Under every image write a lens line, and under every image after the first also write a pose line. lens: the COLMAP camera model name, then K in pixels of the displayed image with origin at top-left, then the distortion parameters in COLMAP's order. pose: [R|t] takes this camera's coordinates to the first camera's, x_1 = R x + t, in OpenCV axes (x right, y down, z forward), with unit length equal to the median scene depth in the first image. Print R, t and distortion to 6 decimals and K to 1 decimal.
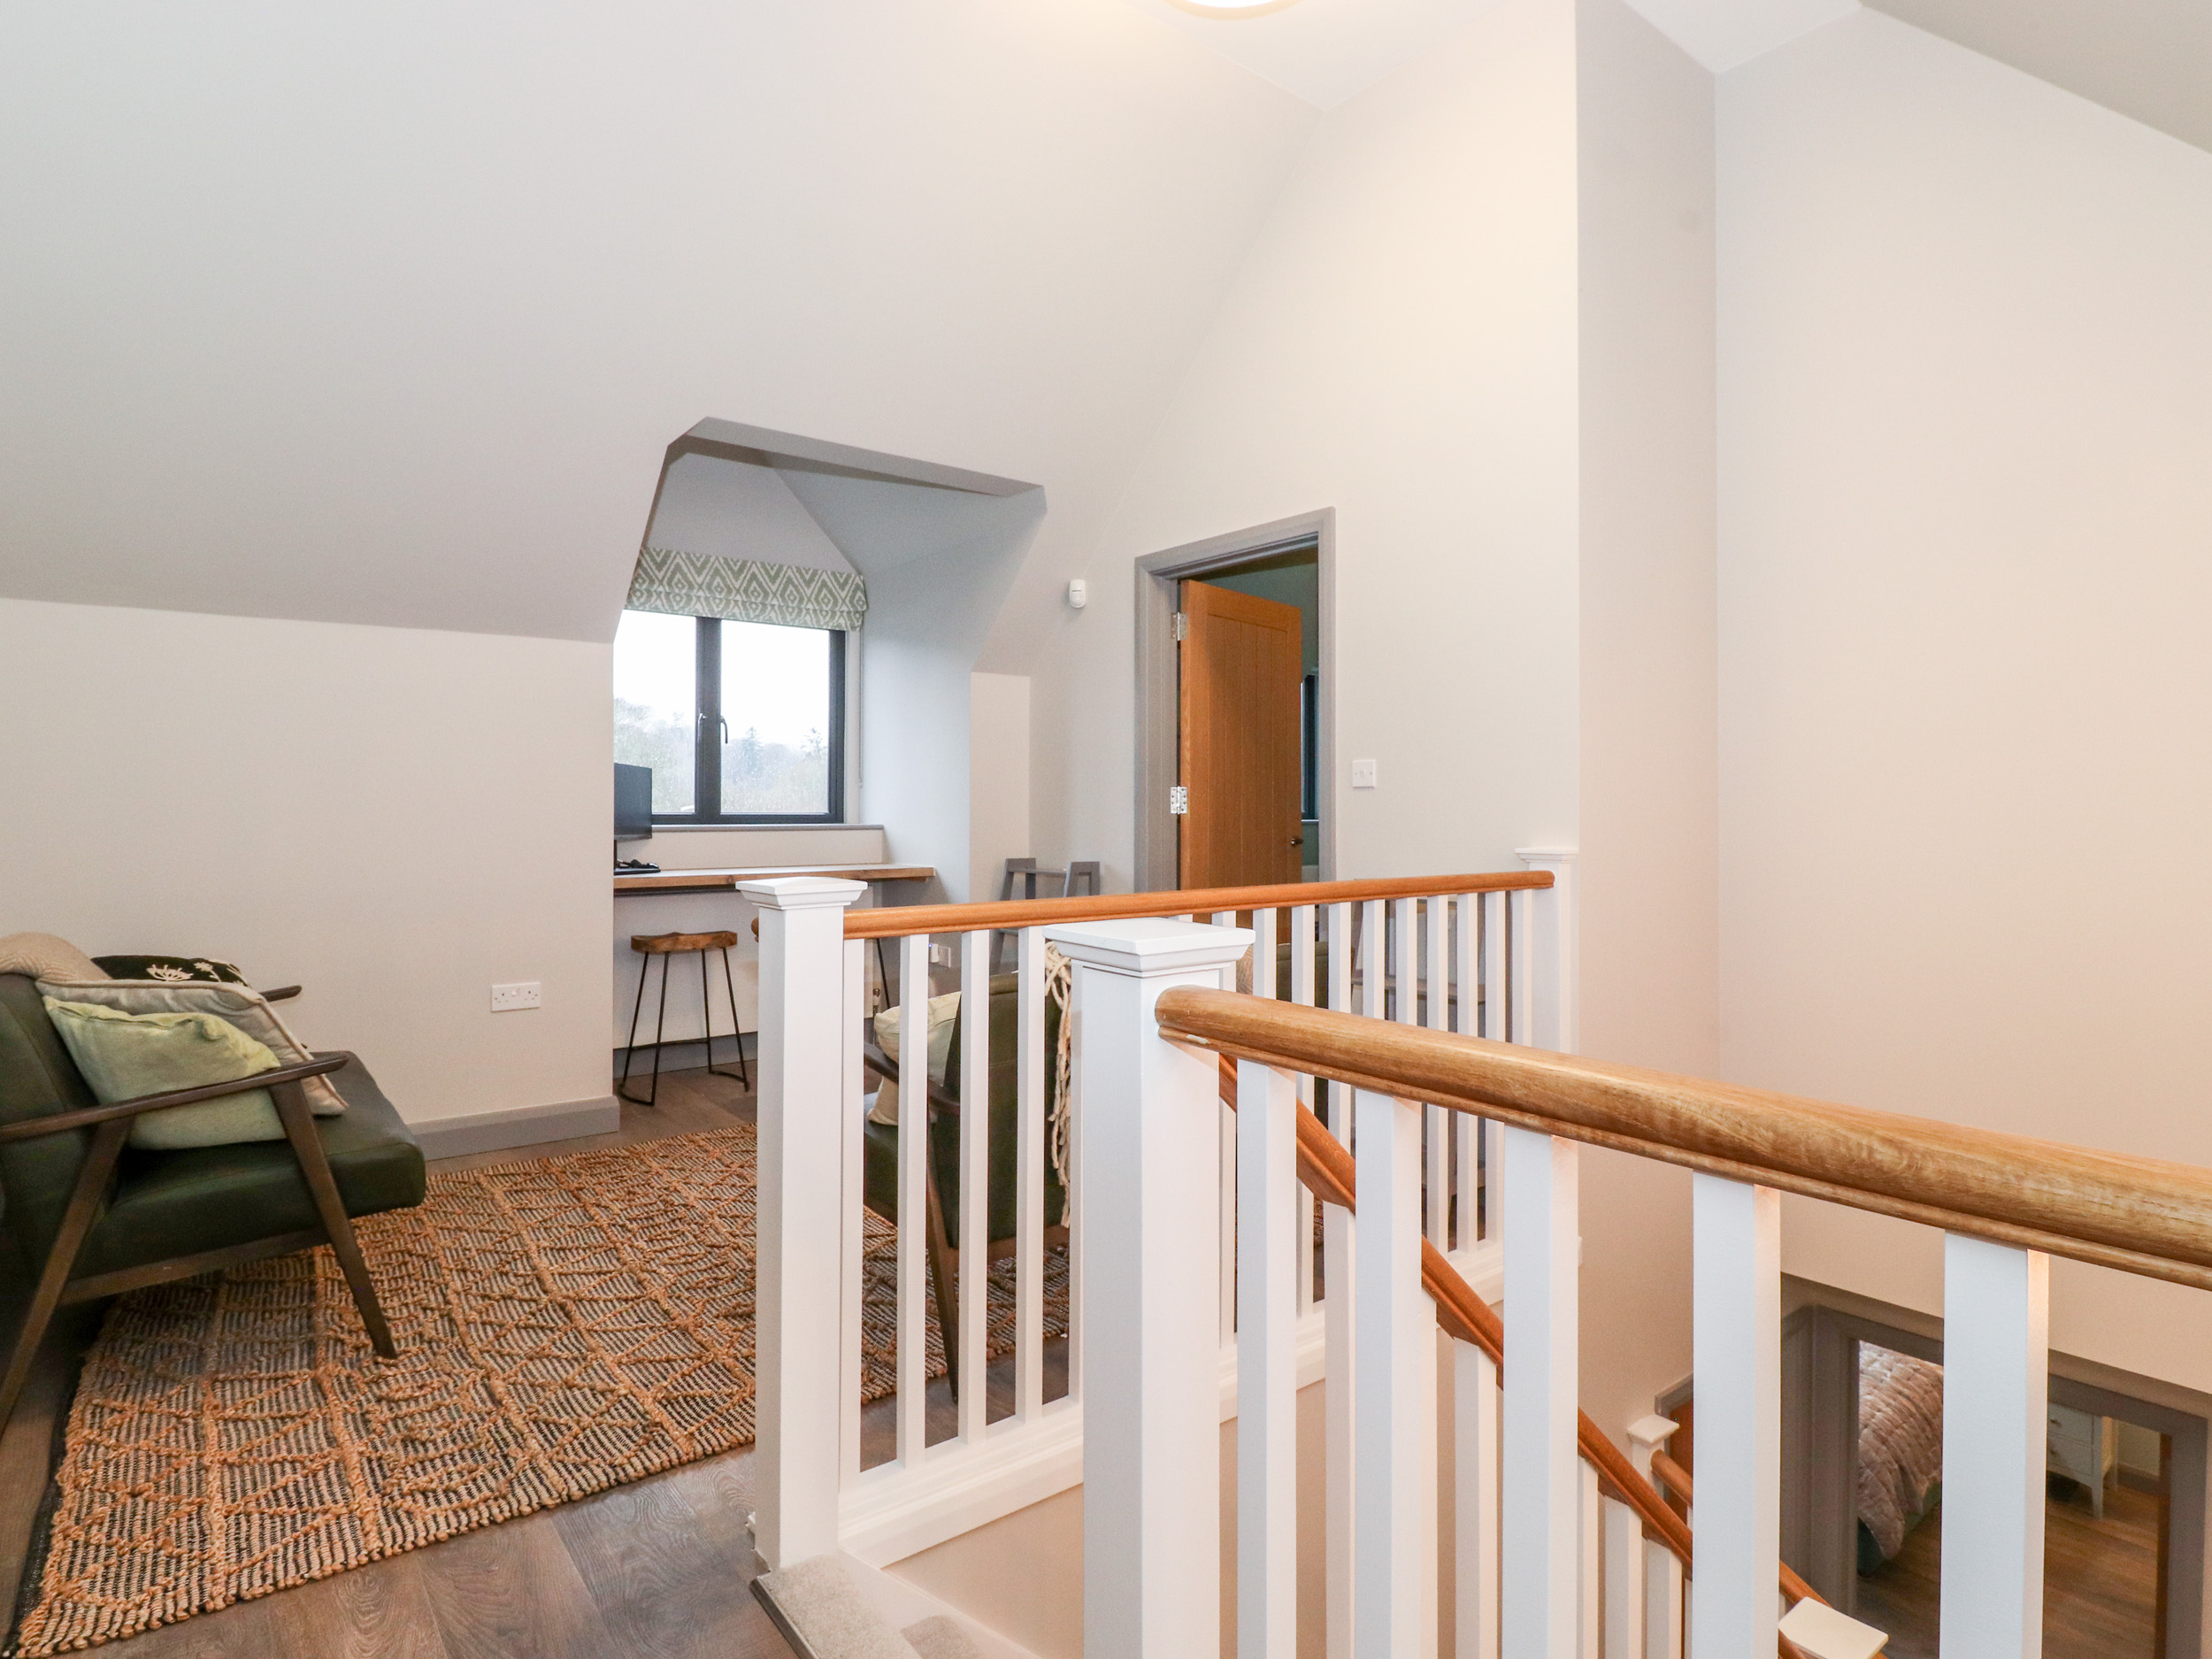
lens RADIAL K [[1191.4, 0, 1106.0], [0, 1191.4, 829.5], [0, 0, 1]] dist [-0.002299, -0.000490]
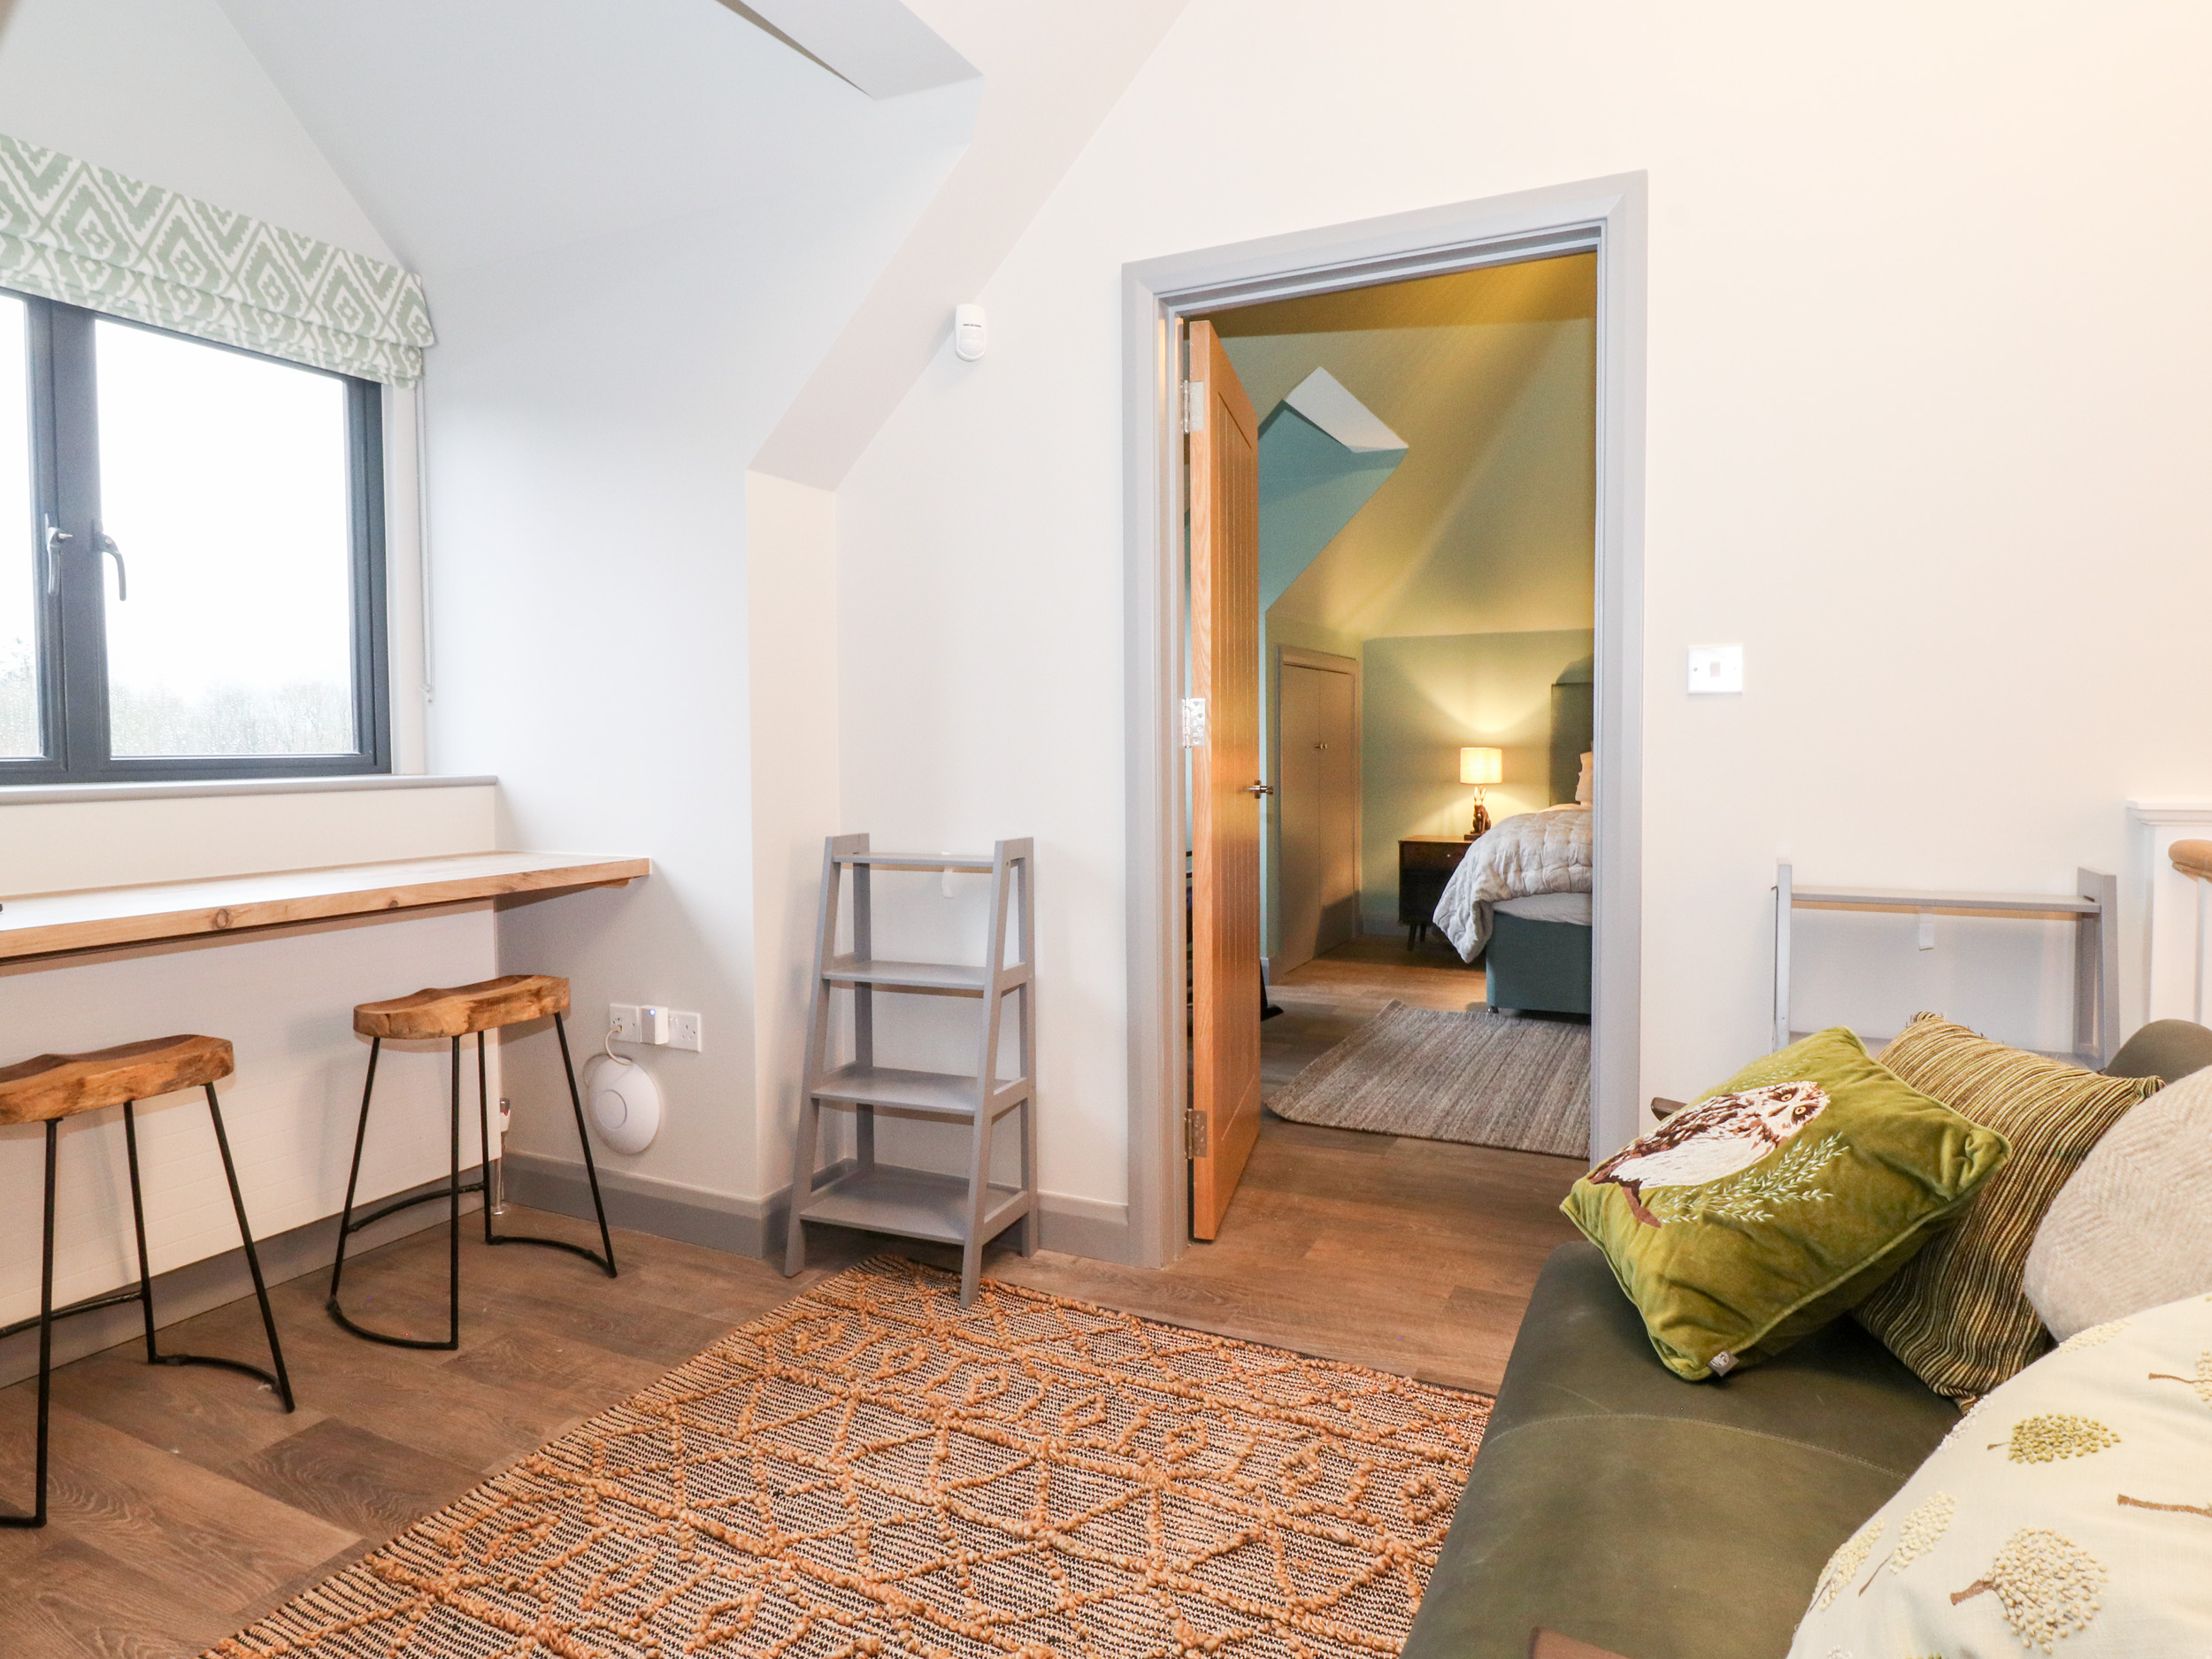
lens RADIAL K [[1280.7, 0, 1106.0], [0, 1280.7, 829.5], [0, 0, 1]] dist [-0.029519, 0.002622]
pose [[0.890548, -0.033989, 0.453619, -0.206681], [0.014128, 0.998790, 0.047101, -0.002923], [-0.454671, -0.035537, 0.889950, 0.411475]]
